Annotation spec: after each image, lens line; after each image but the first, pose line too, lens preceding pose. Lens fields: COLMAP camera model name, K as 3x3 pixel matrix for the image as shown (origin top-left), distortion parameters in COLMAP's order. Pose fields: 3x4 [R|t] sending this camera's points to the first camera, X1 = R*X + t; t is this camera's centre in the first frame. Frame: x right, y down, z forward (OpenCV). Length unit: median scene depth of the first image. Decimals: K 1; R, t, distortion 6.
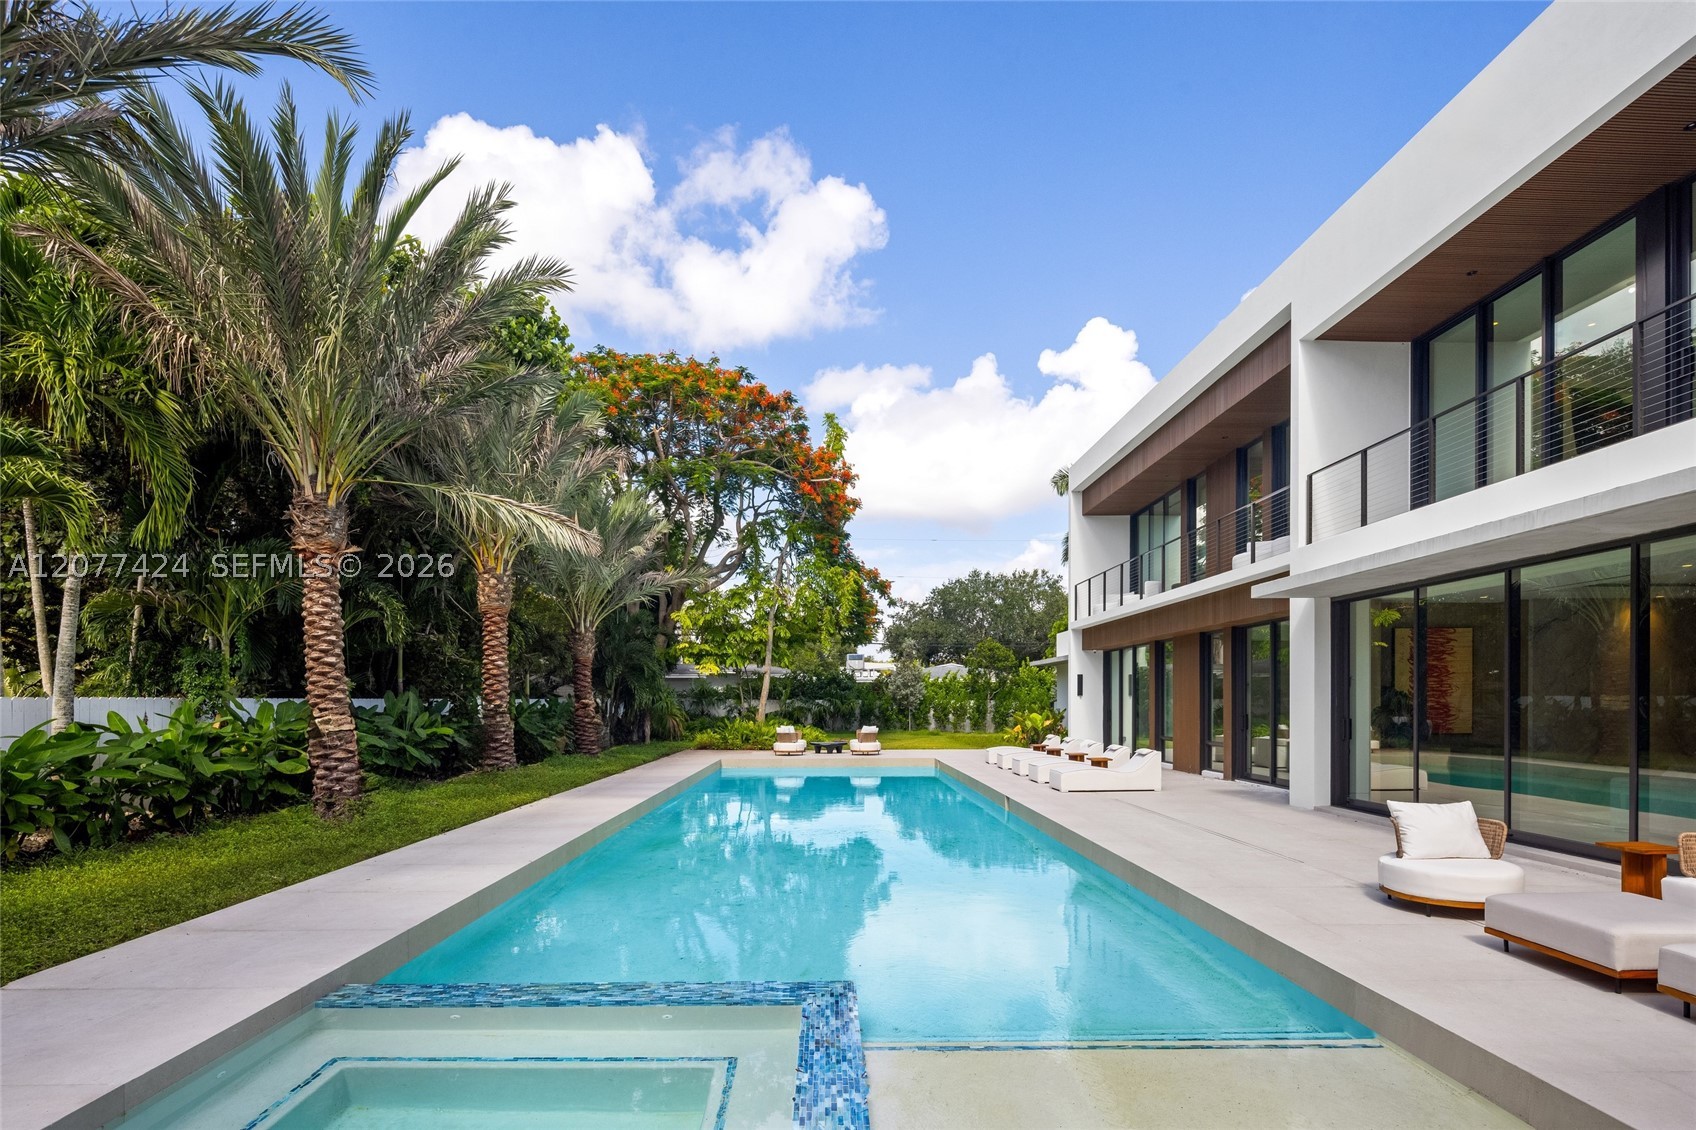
lens RADIAL K [[826.6, 0, 842.7], [0, 826.6, 700.2], [0, 0, 1]] dist [-0.012388, -0.000091]
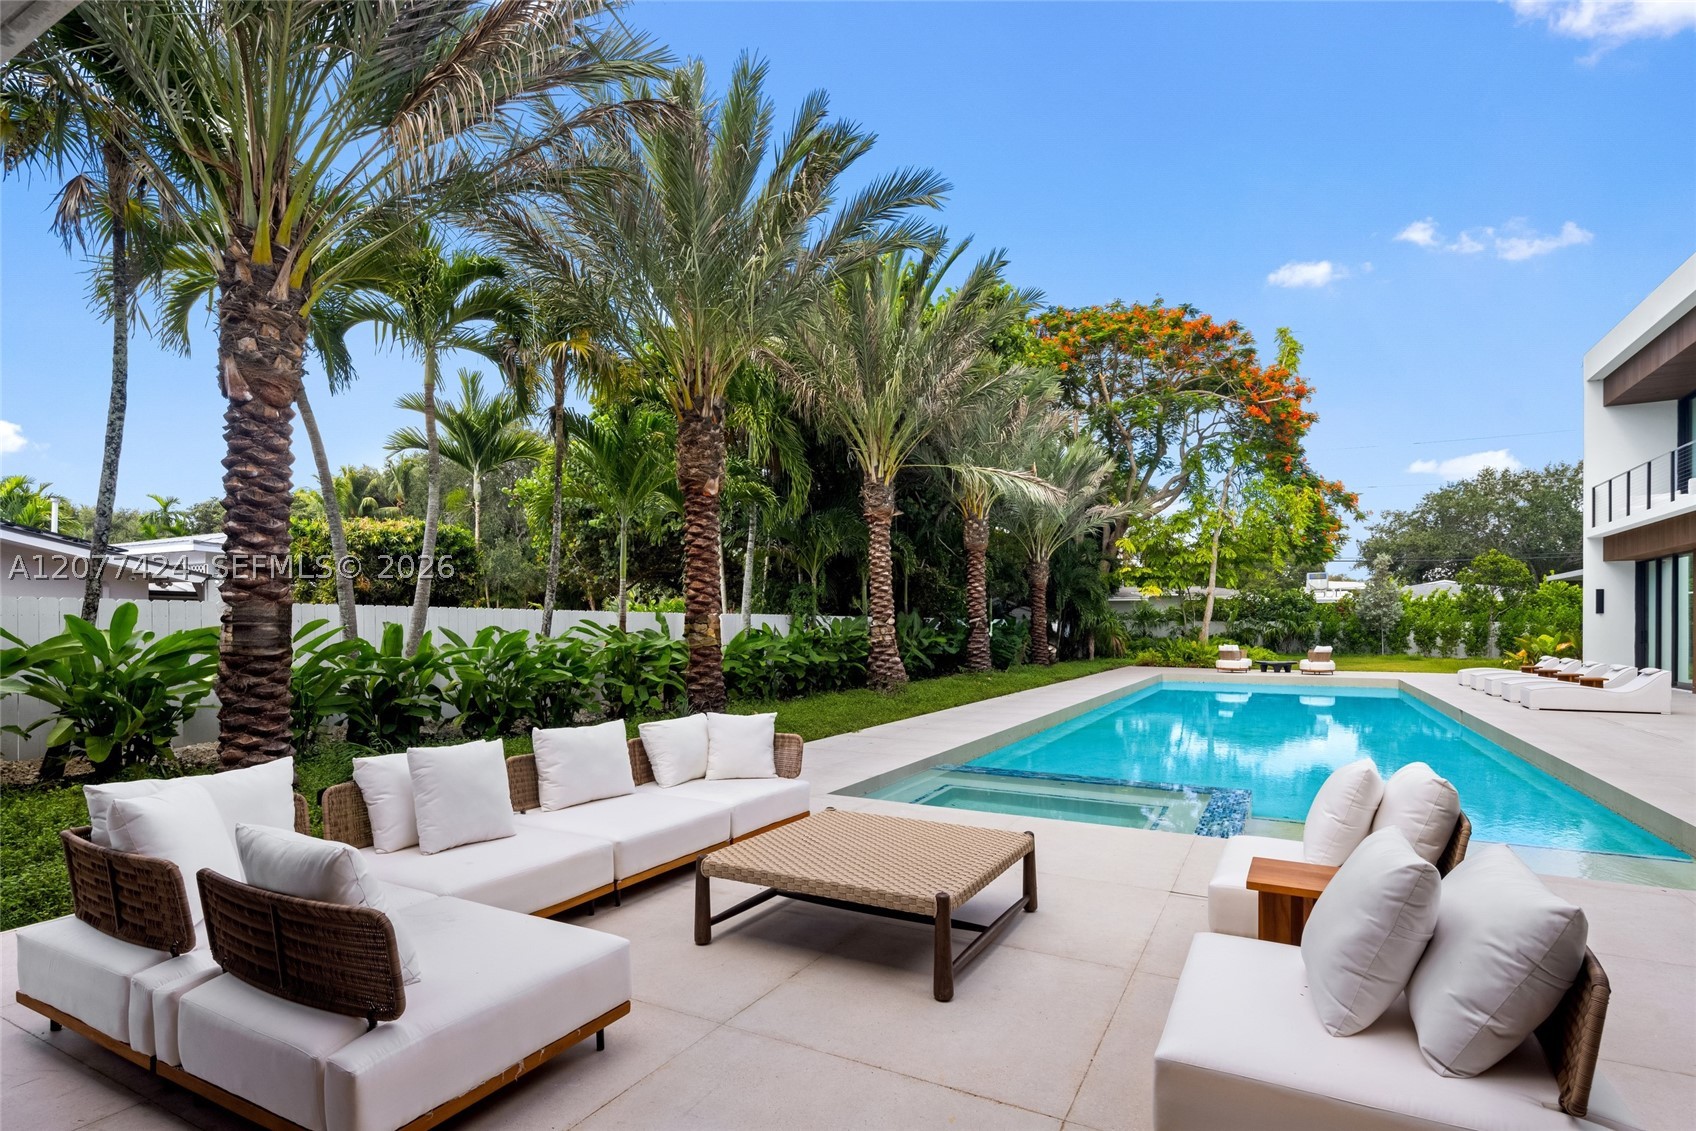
lens RADIAL K [[835.6, 0, 841.3], [0, 835.6, 630.4], [0, 0, 1]] dist [0.008944, -0.000722]
pose [[0.870679, 0.004552, -0.491830, 0.022943], [-0.001856, 0.999980, 0.005969, 0.007721], [0.491848, -0.004284, 0.870671, -0.148345]]
